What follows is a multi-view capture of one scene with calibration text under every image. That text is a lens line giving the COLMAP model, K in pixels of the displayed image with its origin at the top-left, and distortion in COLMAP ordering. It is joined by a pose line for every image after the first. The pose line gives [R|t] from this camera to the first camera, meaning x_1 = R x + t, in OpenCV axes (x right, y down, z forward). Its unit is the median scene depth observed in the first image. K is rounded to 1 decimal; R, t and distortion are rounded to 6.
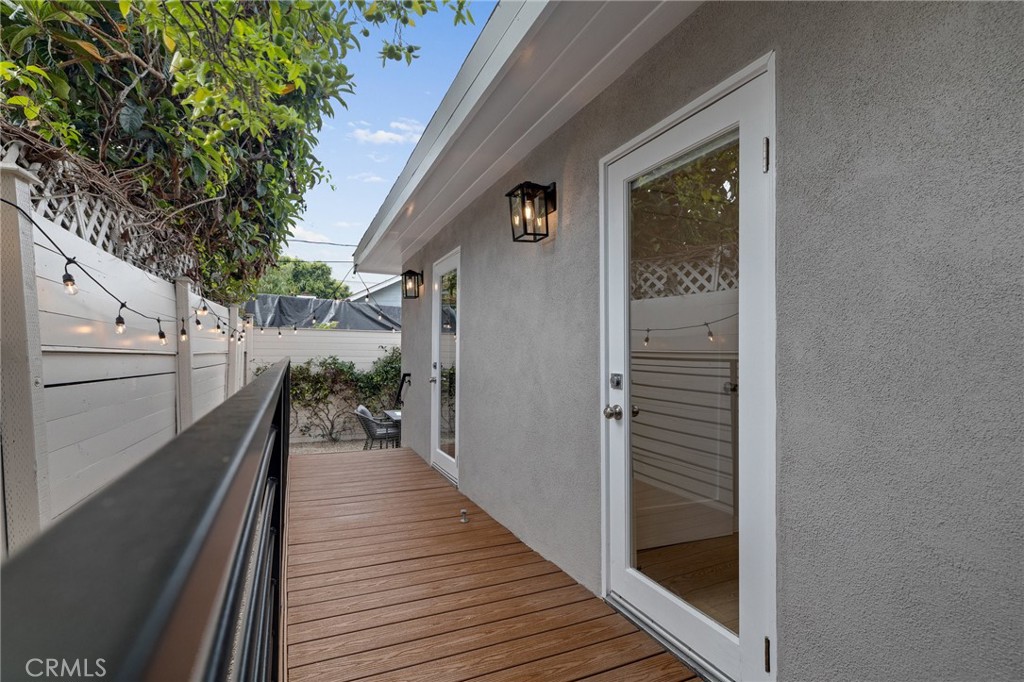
lens RADIAL K [[426.4, 0, 512.3], [0, 426.4, 344.6], [0, 0, 1]] dist [-0.001399, 0.000019]
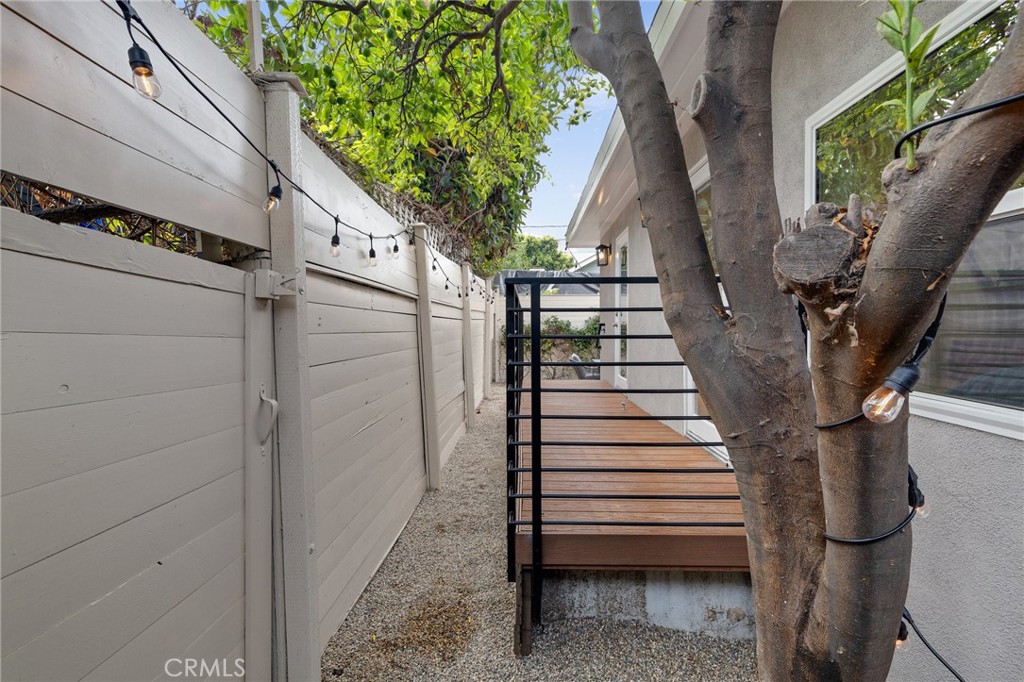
lens RADIAL K [[426.4, 0, 512.3], [0, 426.4, 344.6], [0, 0, 1]] dist [-0.001399, 0.000019]
pose [[0.872821, 0.024229, -0.487439, 0.144138], [0.012553, 0.997322, 0.072052, 0.031858], [0.487880, -0.069008, 0.870179, -0.268125]]
